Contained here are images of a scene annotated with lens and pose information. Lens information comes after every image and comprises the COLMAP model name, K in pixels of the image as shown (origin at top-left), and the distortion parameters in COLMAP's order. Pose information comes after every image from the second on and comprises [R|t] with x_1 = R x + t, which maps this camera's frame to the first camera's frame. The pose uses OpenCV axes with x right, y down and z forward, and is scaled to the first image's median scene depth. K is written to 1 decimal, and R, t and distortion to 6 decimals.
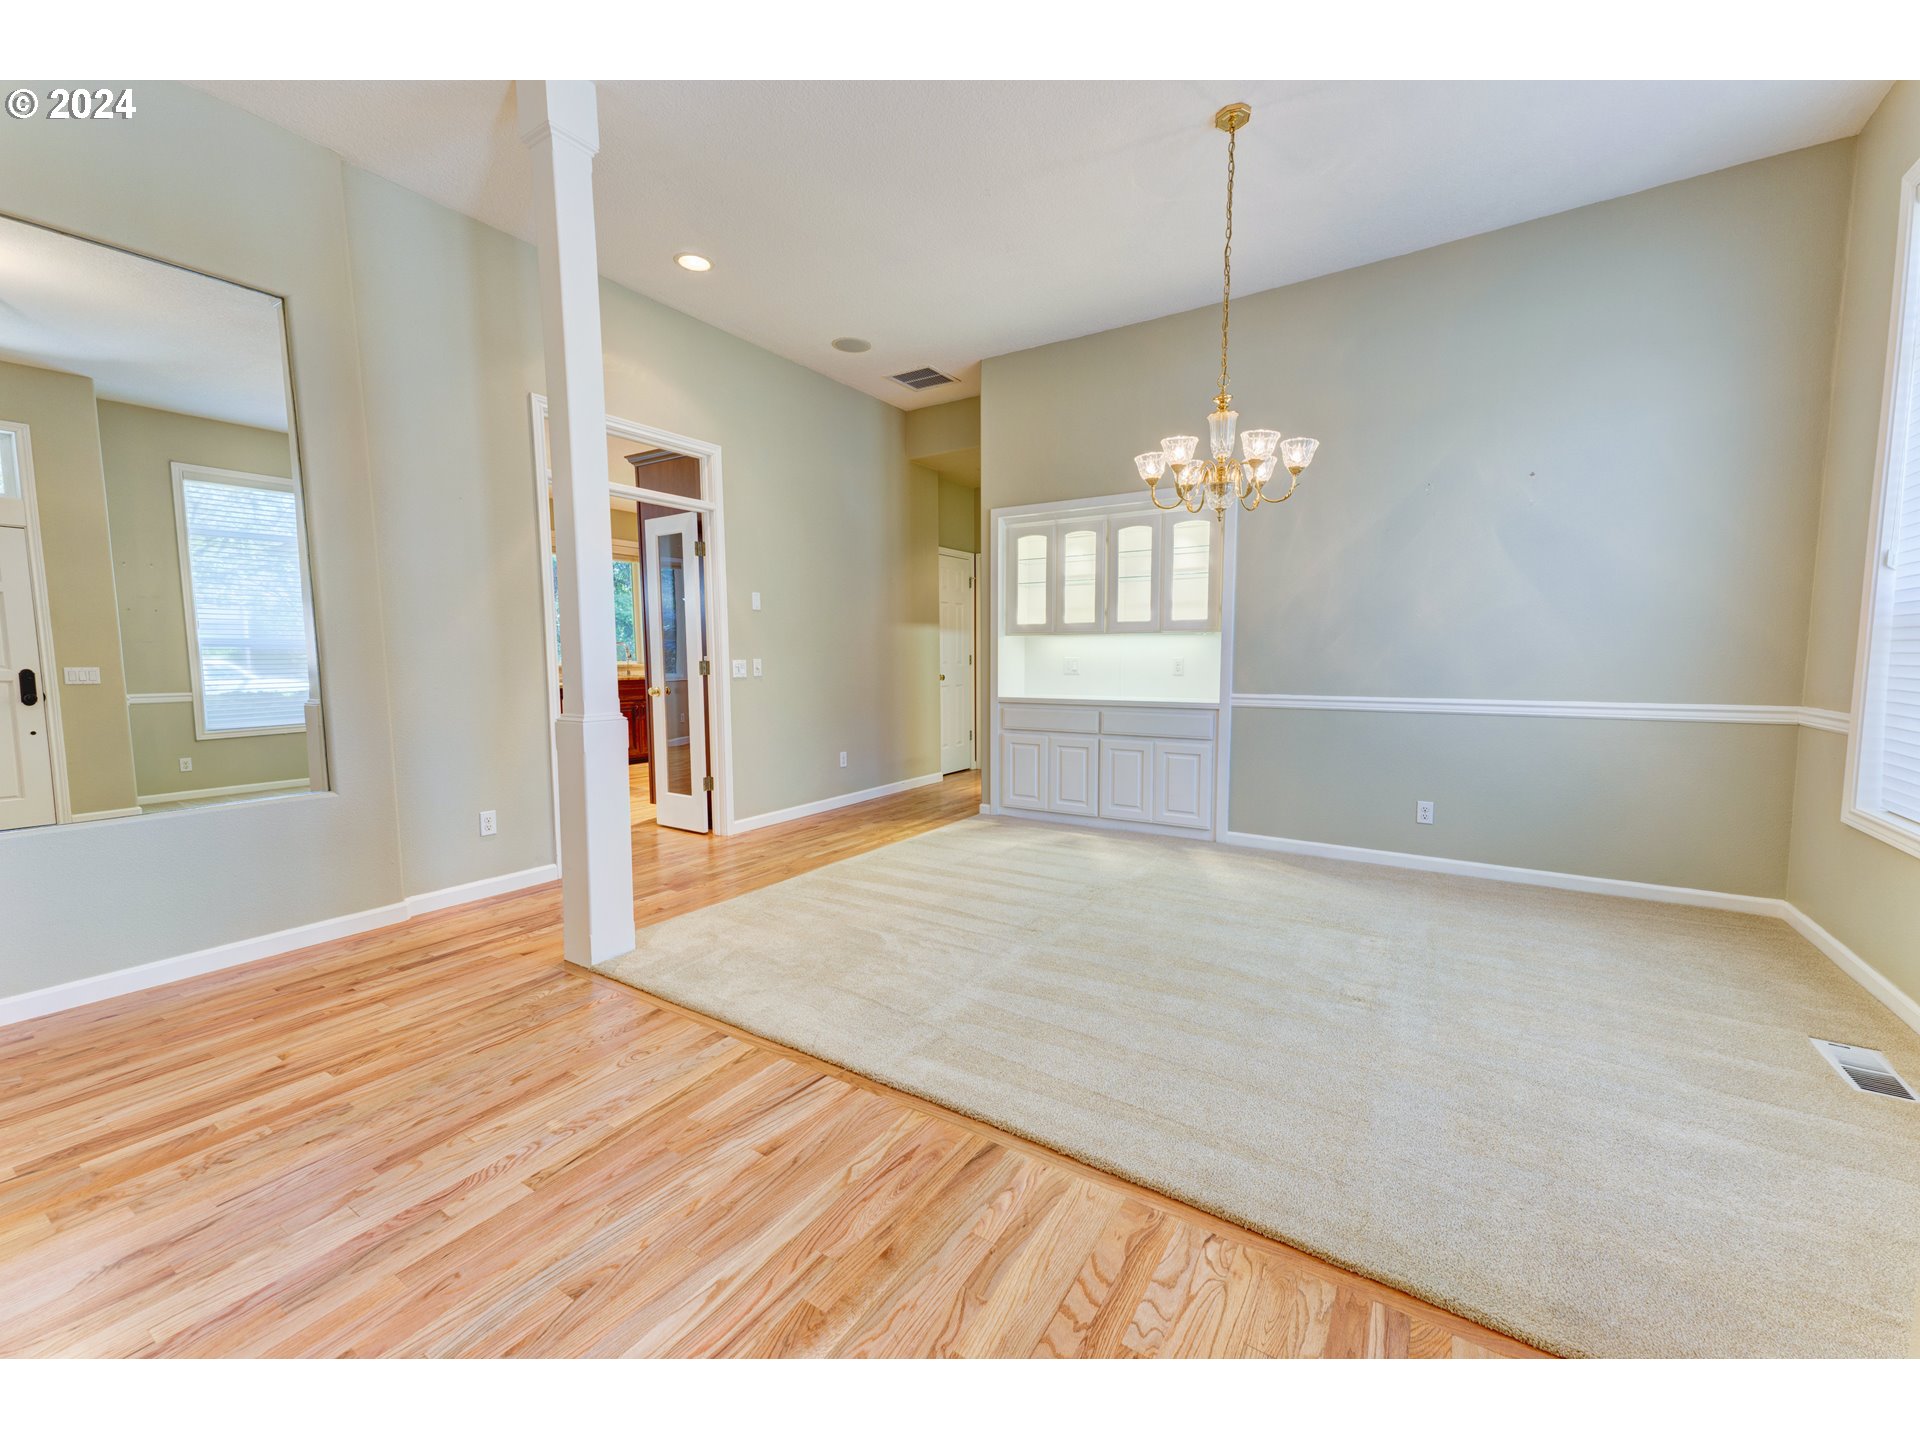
lens RADIAL K [[759.5, 0, 957.6], [0, 759.5, 721.7], [0, 0, 1]] dist [0.019310, -0.000521]
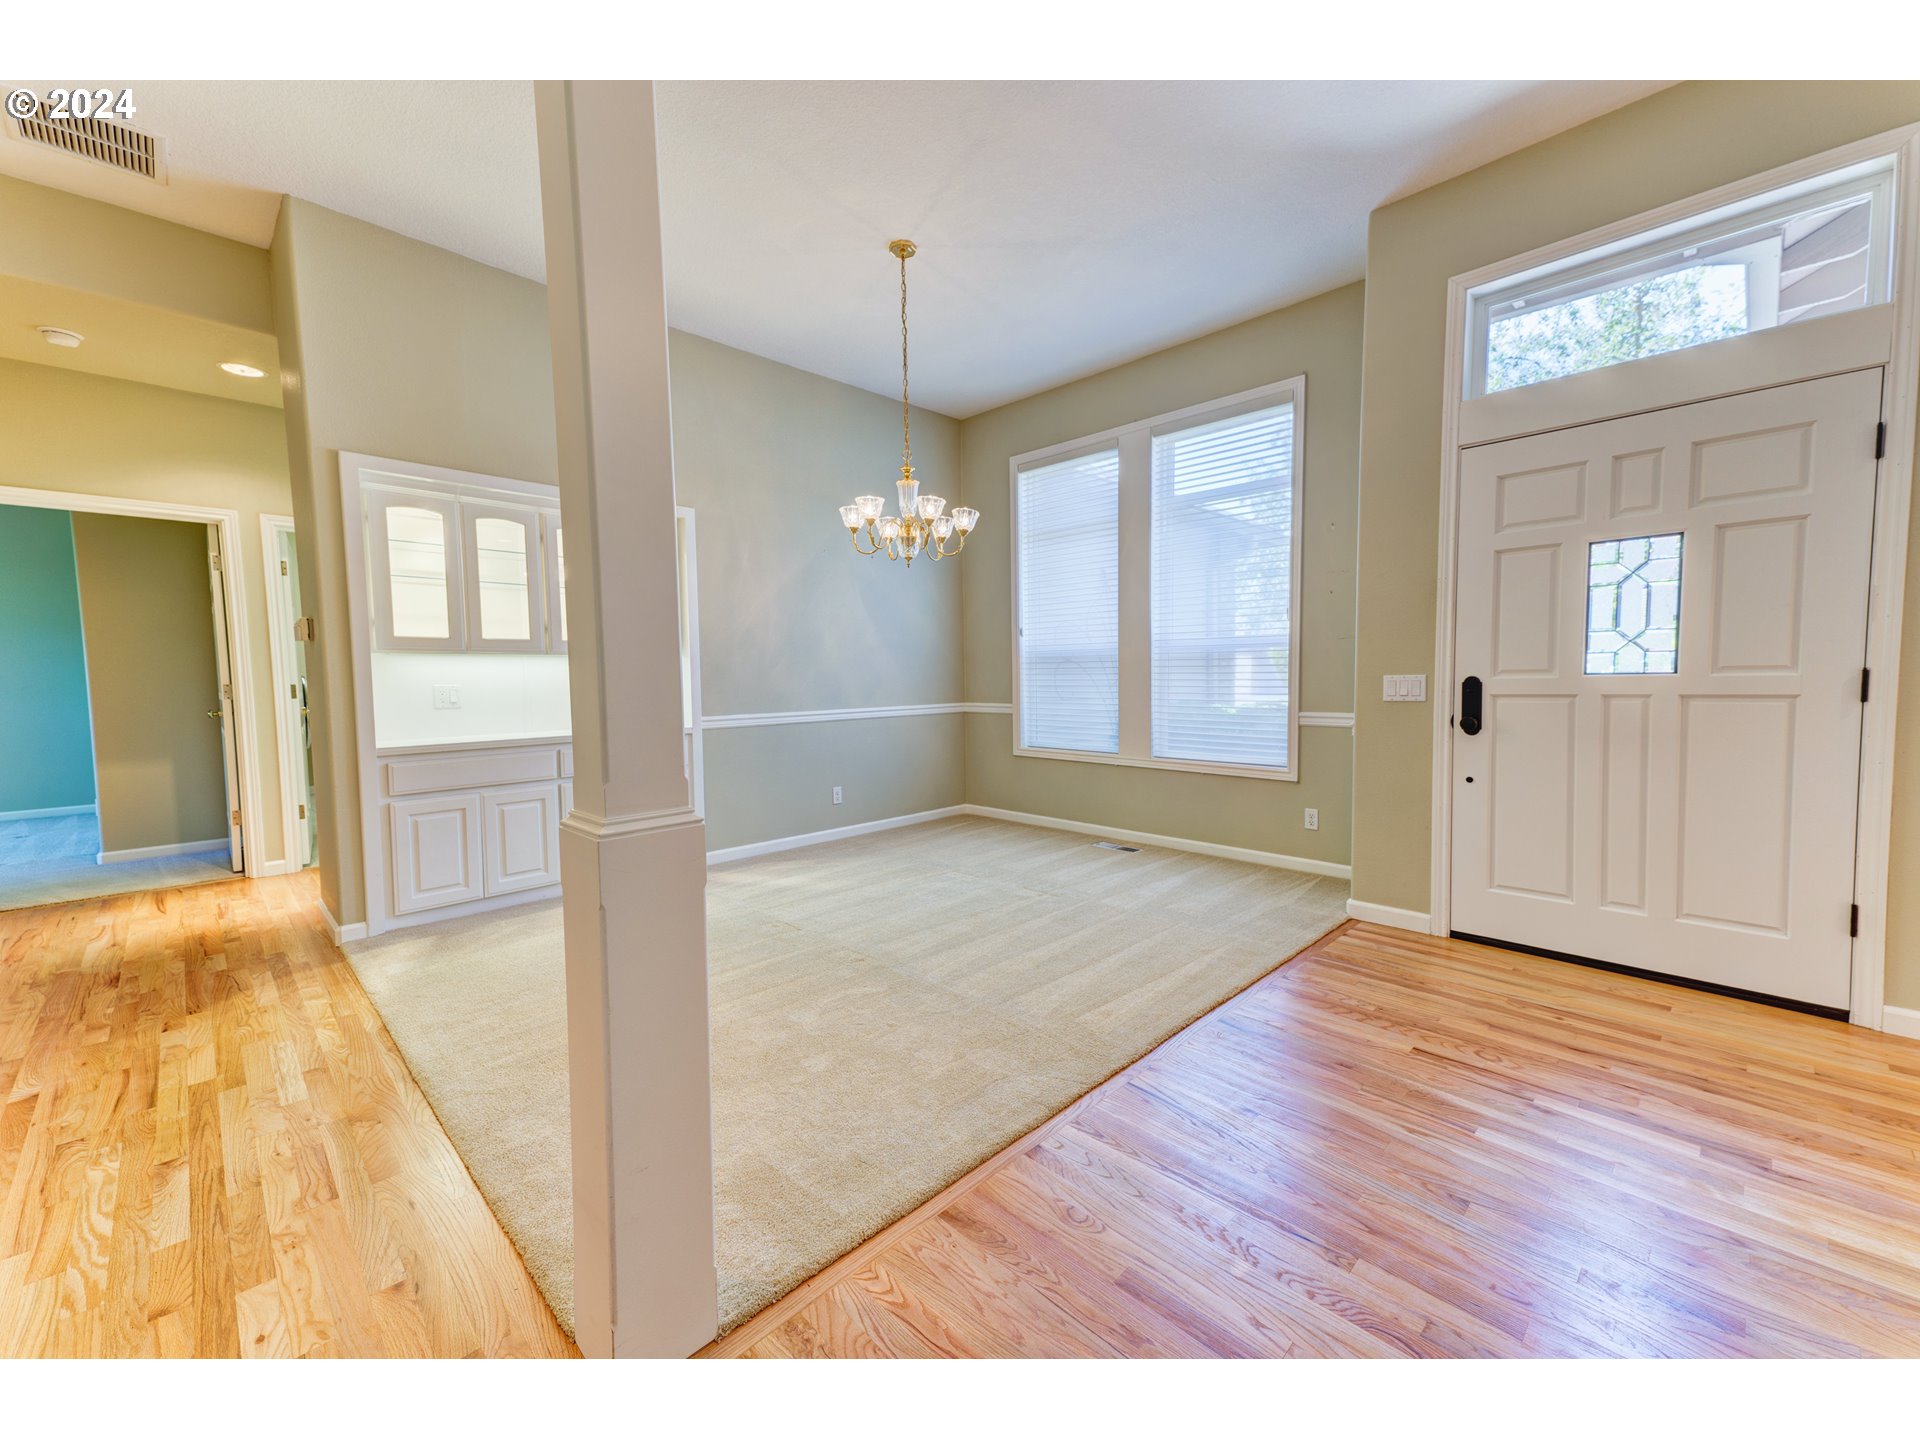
lens RADIAL K [[764.8, 0, 954.4], [0, 764.8, 718.7], [0, 0, 1]] dist [0.039008, -0.003116]
pose [[0.212544, -0.058583, 0.975394, -0.862150], [0.097718, 0.994472, 0.038436, -0.062200], [-0.972253, 0.087144, 0.217094, 0.682979]]
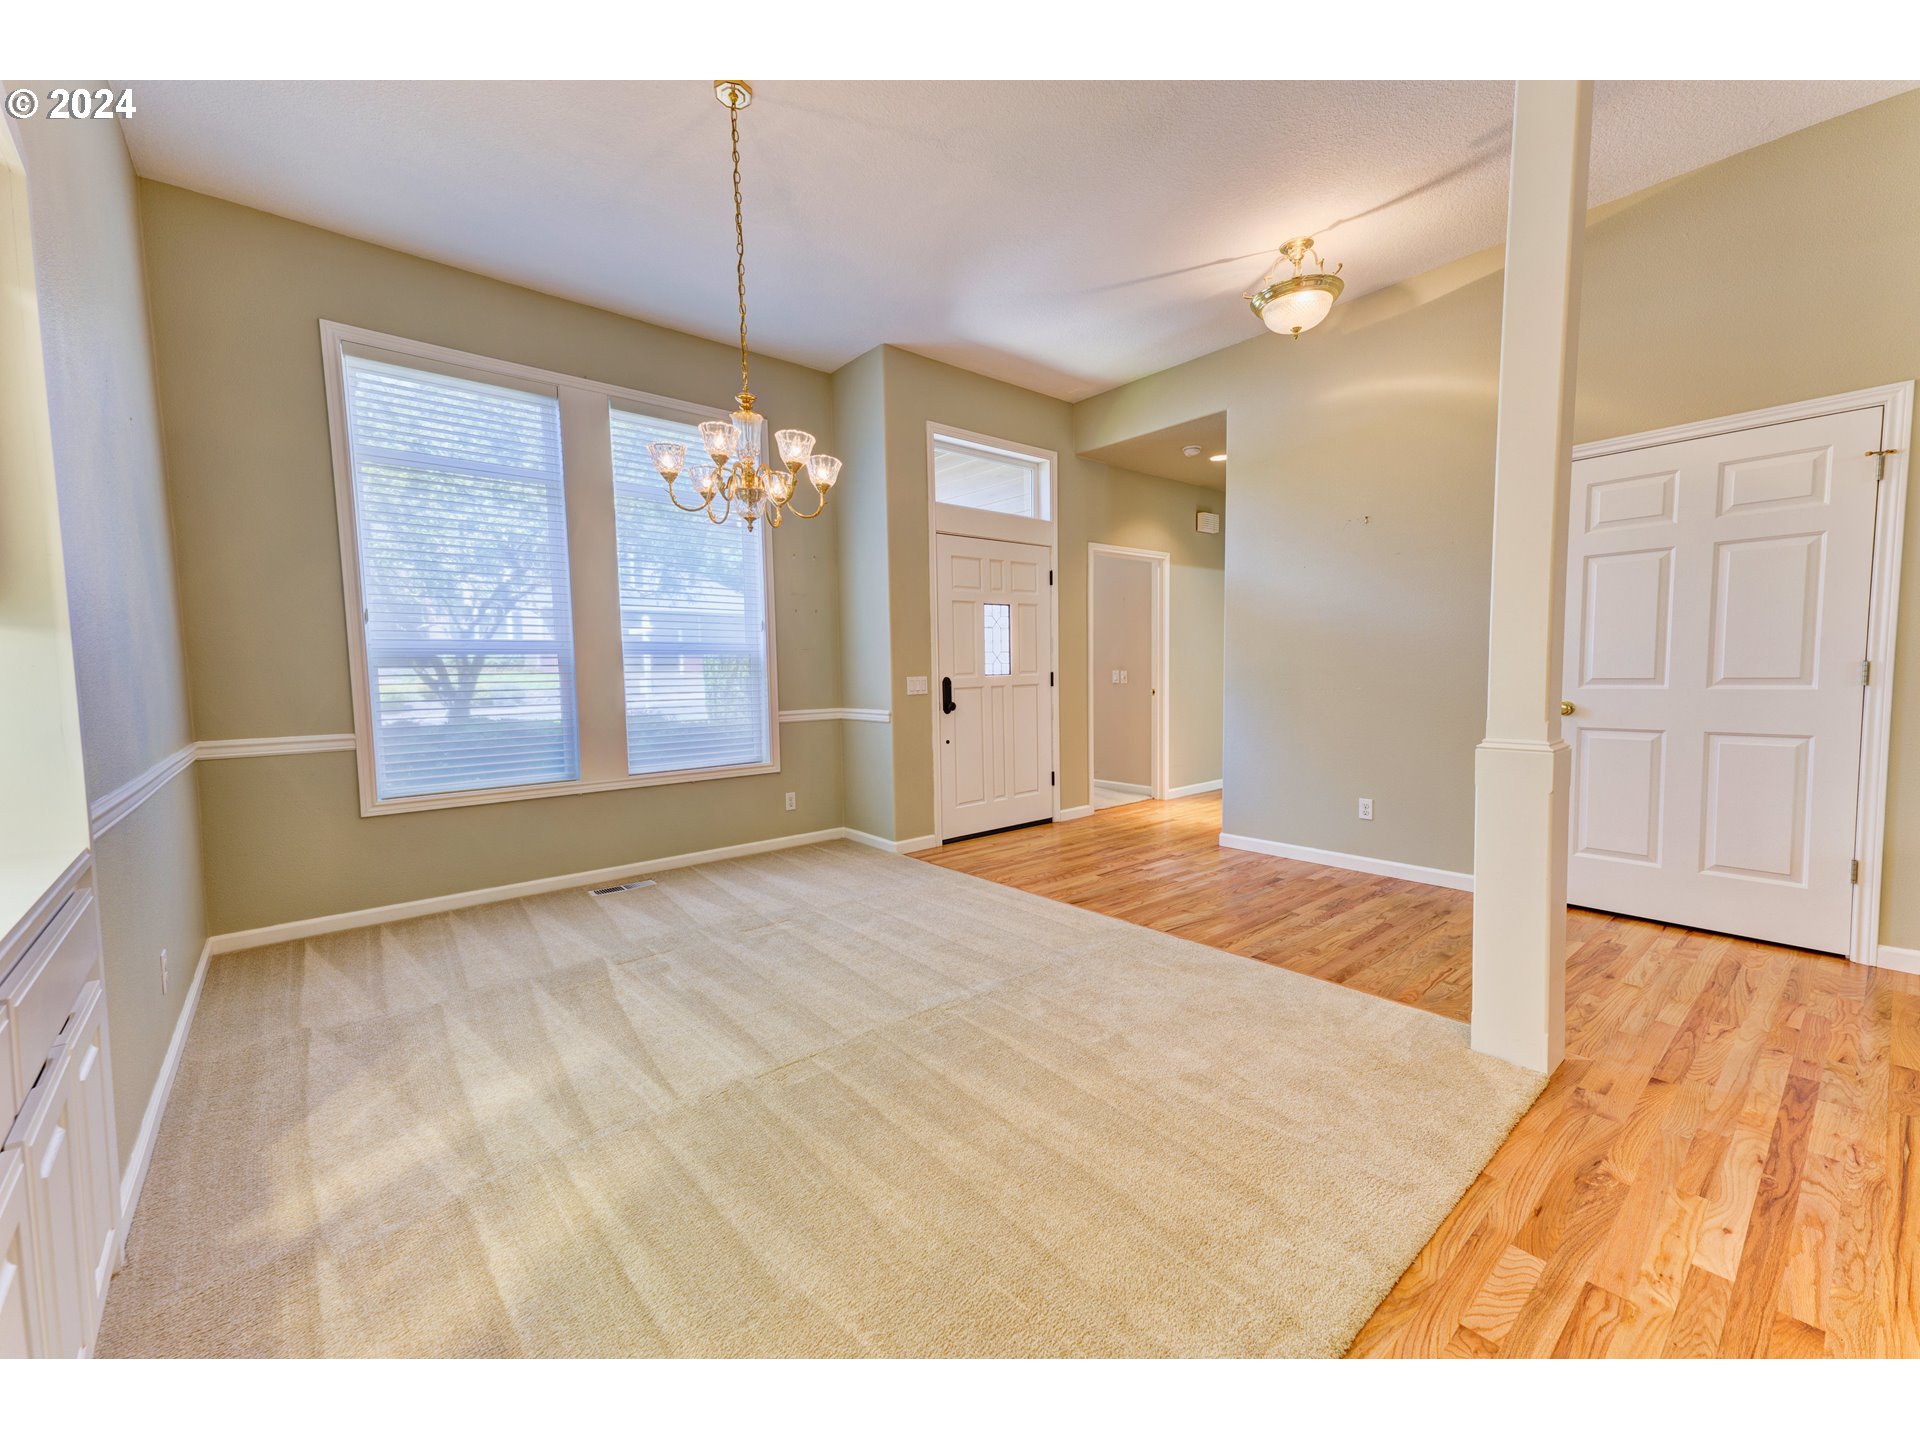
lens RADIAL K [[759.5, 0, 957.6], [0, 759.5, 721.7], [0, 0, 1]] dist [0.019310, -0.000521]
pose [[-0.957483, 0.000542, 0.288488, -0.152583], [0.045902, 0.987545, 0.150491, -0.164628], [-0.284814, 0.157335, -0.945583, 1.827532]]
